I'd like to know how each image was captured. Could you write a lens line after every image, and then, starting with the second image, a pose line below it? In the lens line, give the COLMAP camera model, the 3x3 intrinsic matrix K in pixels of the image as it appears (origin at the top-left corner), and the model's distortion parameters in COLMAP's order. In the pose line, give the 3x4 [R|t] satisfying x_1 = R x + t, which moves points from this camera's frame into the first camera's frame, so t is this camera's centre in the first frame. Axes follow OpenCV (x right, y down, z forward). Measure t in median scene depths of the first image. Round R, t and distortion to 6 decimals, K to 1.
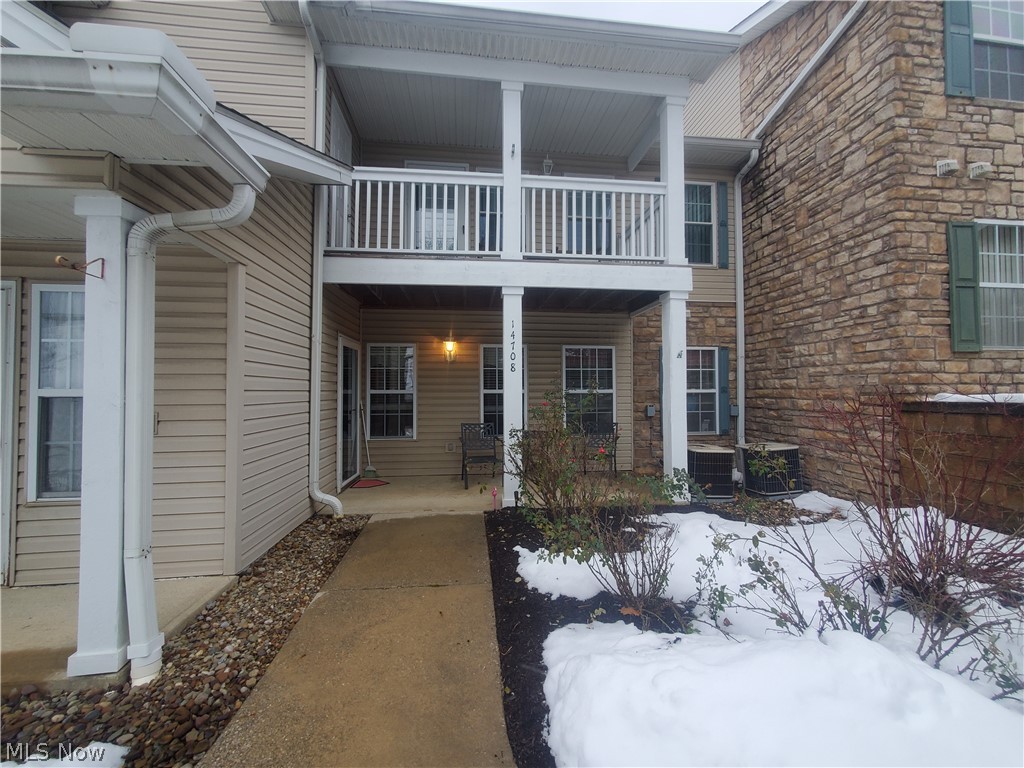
lens RADIAL K [[403.9, 0, 512.0], [0, 403.9, 384.0], [0, 0, 1]] dist [-0.000356, -0.000355]
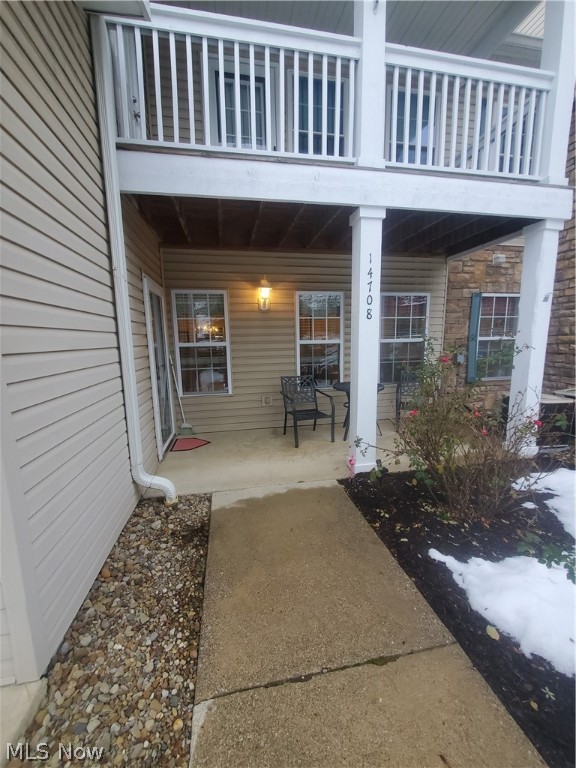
lens RADIAL K [[302.9, 0, 286.9], [0, 302.9, 387.7], [0, 0, 1]] dist [-0.000356, -0.000355]
pose [[0.996279, -0.029699, 0.080914, -0.178589], [0.015000, 0.984177, 0.176550, -0.002950], [-0.084877, -0.174679, 0.980960, 0.309298]]
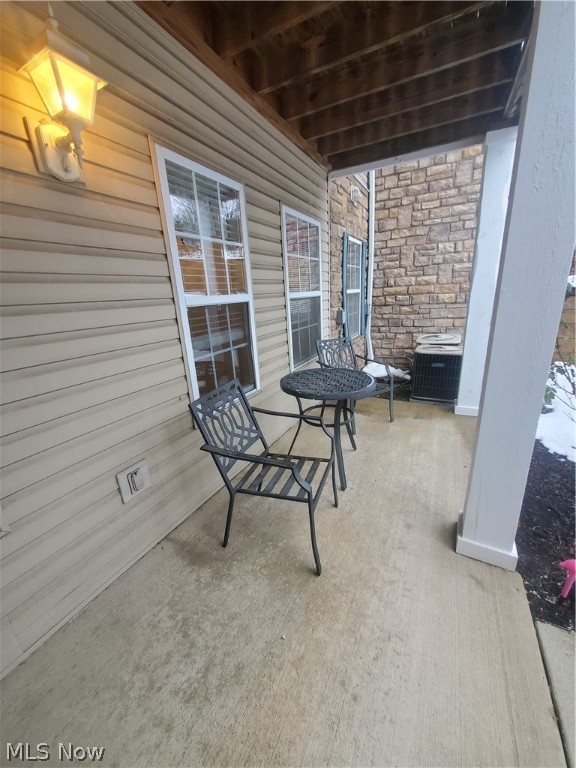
lens RADIAL K [[302.9, 0, 286.9], [0, 302.9, 387.7], [0, 0, 1]] dist [-0.000356, -0.000355]
pose [[0.550556, -0.272798, 0.788967, -0.282659], [0.037358, 0.952204, 0.303171, 0.014508], [-0.833962, -0.137438, 0.534433, 0.846963]]
